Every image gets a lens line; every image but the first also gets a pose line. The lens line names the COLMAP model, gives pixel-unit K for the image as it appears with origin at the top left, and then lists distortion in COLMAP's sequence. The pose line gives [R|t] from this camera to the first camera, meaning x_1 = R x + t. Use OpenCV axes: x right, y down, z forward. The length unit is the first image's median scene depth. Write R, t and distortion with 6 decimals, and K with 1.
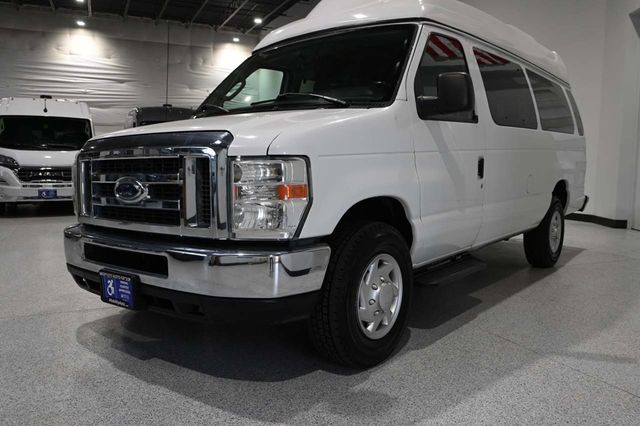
lens RADIAL K [[533.5, 0, 306.8], [0, 533.5, 212.3], [0, 0, 1]] dist [0.032949, -0.000036]
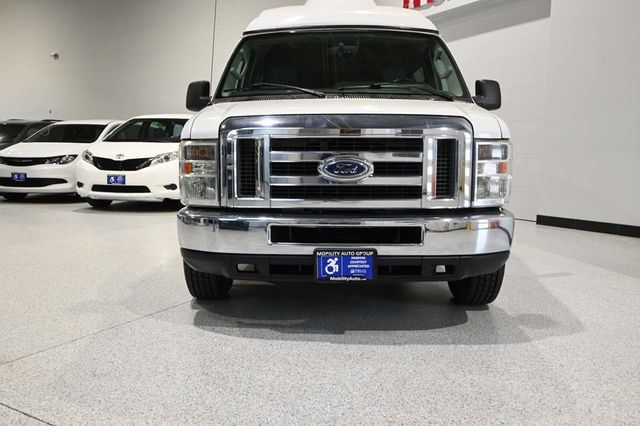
lens RADIAL K [[525.0, 0, 320.0], [0, 525.0, 213.0], [0, 0, 1]] dist [0.001483, -0.004706]
pose [[0.780190, -0.056524, 0.622984, -0.999174], [0.049891, 0.998359, 0.028102, 0.012810], [-0.623550, 0.009156, 0.781730, 0.248836]]
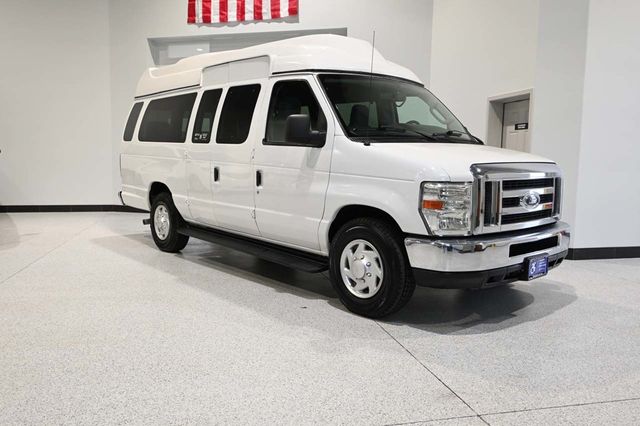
lens RADIAL K [[525.0, 0, 320.0], [0, 525.0, 213.0], [0, 0, 1]] dist [0.001483, -0.004706]
pose [[0.140177, -0.096343, 0.985428, -1.854555], [0.082689, 0.992917, 0.085313, -0.178691], [-0.986668, 0.069525, 0.147151, 1.364098]]
